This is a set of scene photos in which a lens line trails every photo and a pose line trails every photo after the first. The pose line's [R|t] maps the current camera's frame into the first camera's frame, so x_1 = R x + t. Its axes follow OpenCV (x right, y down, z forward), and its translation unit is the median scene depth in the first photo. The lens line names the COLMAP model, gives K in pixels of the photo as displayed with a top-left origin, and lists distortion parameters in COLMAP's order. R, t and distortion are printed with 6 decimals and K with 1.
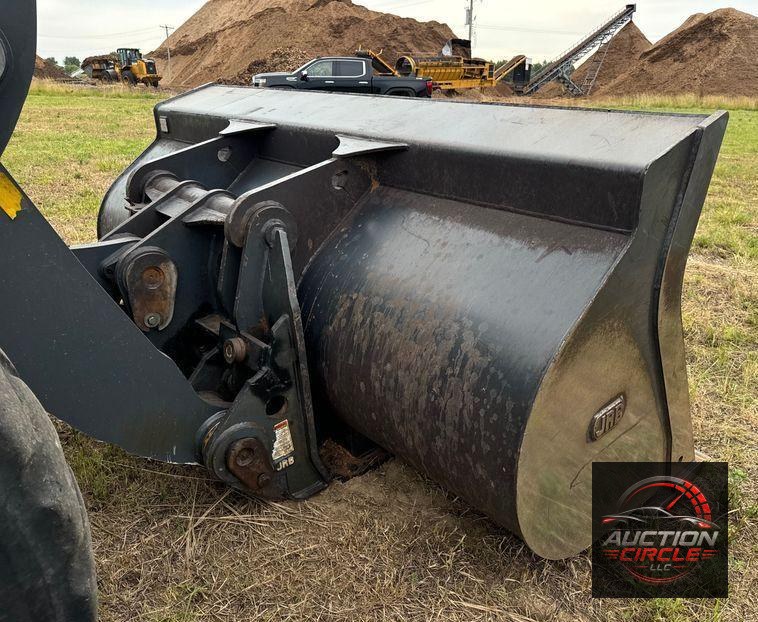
lens RADIAL K [[617.1, 0, 431.2], [0, 617.1, 322.7], [0, 0, 1]] dist [0.129357, -0.208333]
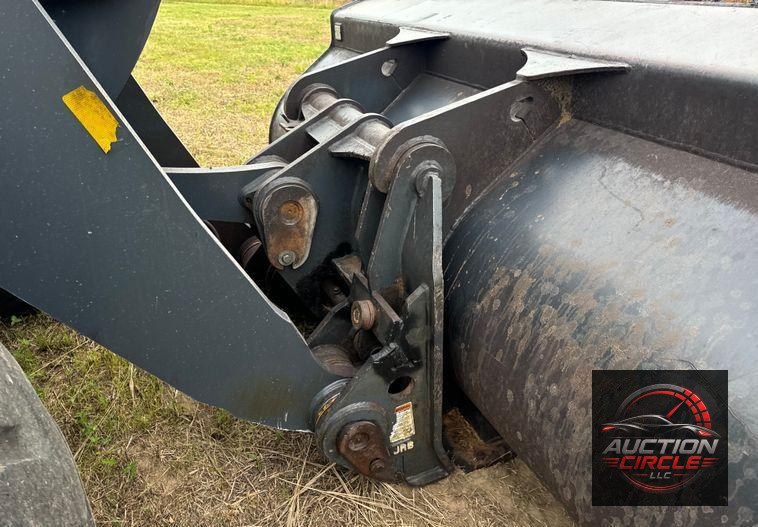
lens RADIAL K [[516.7, 0, 379.1], [0, 516.7, 278.7], [0, 0, 1]] dist [0.100479, -0.127008]
pose [[0.938393, 0.163254, -0.304576, -0.084651], [-0.123298, 0.981537, 0.146231, -0.104245], [0.322826, -0.099669, 0.941196, 0.336886]]
